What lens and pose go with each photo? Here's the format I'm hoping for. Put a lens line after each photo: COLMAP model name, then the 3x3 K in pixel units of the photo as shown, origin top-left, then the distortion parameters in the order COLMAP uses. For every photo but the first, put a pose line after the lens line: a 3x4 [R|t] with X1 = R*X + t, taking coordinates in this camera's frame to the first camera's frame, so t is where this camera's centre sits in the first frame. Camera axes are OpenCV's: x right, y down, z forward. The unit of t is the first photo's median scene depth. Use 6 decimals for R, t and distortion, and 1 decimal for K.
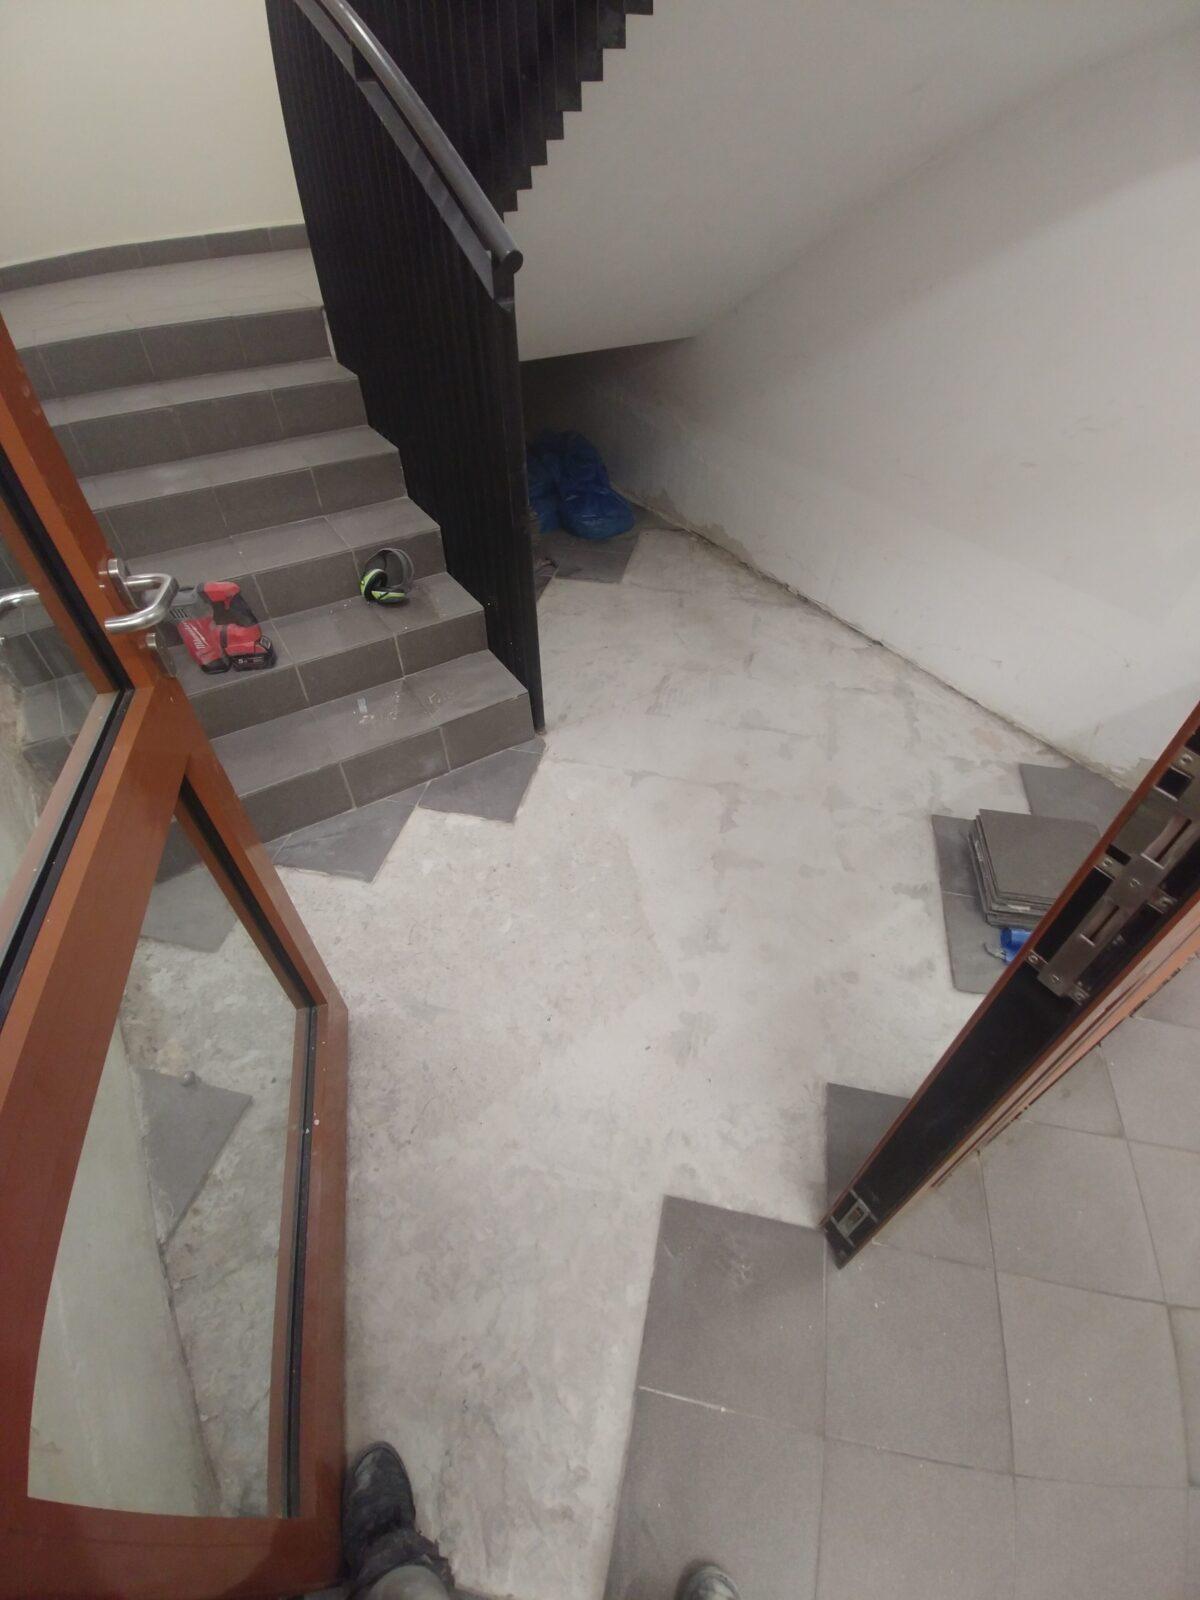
lens RADIAL K [[605.9, 0, 600.0], [0, 605.9, 800.0], [0, 0, 1]] dist [-0.001261, -0.020812]
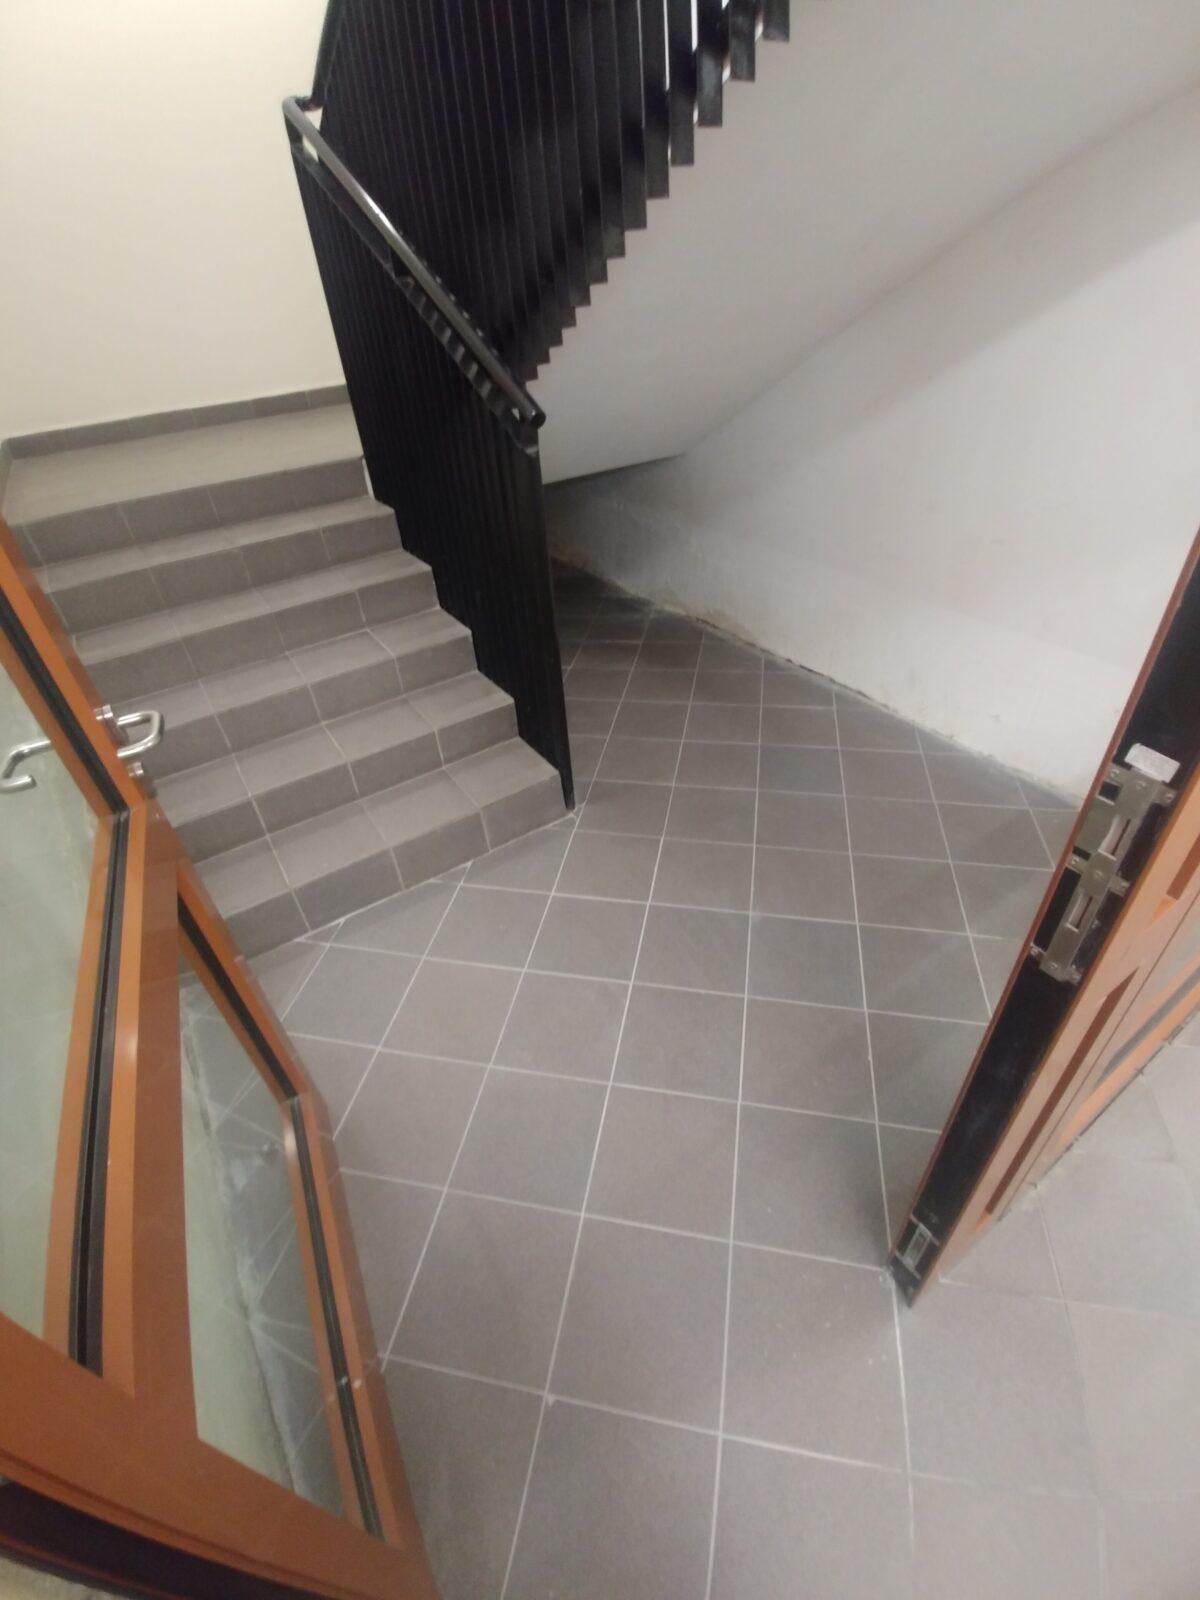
lens RADIAL K [[614.2, 0, 600.0], [0, 614.2, 800.0], [0, 0, 1]] dist [-0.046339, 0.000002]
pose [[0.997707, -0.063414, -0.023648, -0.035436], [0.059679, 0.989112, -0.134524, 0.027212], [0.031922, 0.132805, 0.990628, -0.091116]]
